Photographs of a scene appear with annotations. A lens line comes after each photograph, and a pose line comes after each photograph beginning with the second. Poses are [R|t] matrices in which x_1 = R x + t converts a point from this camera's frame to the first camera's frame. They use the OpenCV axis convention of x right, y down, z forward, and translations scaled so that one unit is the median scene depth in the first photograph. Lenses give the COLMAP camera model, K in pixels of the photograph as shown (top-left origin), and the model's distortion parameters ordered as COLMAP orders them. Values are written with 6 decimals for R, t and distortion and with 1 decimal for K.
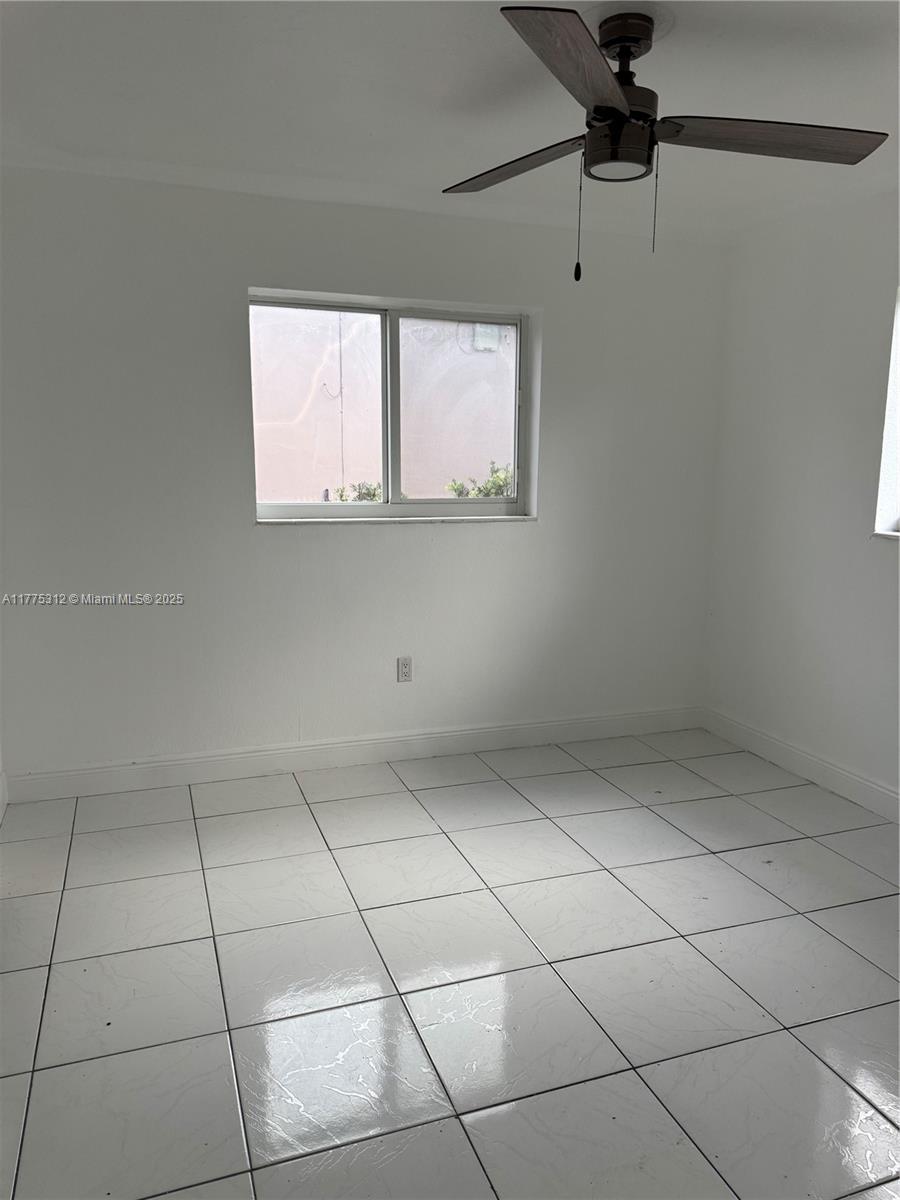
lens RADIAL K [[851.1, 0, 434.1], [0, 851.1, 600.0], [0, 0, 1]] dist [0.120791, -0.198193]
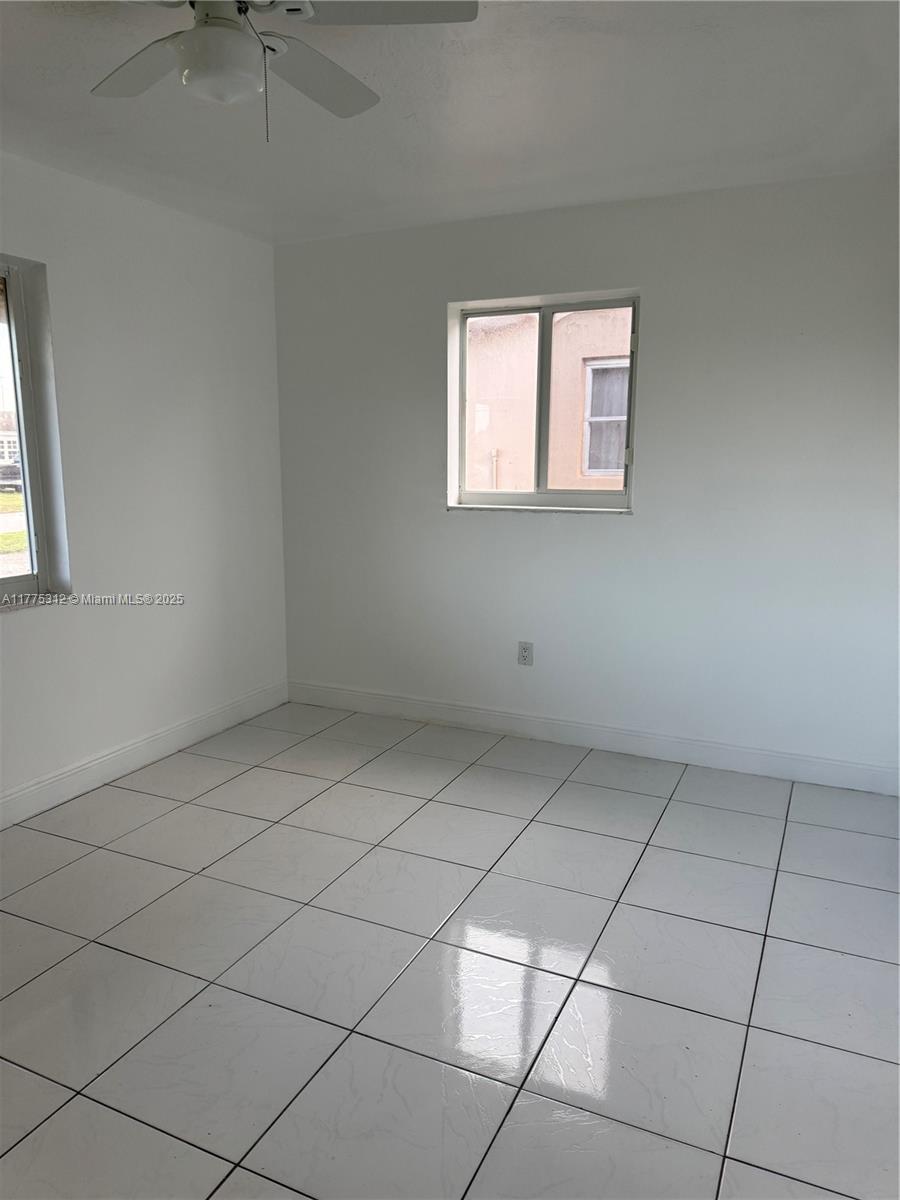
lens RADIAL K [[851.1, 0, 434.1], [0, 851.1, 600.0], [0, 0, 1]] dist [0.120791, -0.198193]
pose [[0.715089, 0.120761, -0.688523, 0.591915], [-0.108923, 0.992183, 0.060895, -0.034456], [0.690495, 0.031451, 0.722653, 0.163319]]
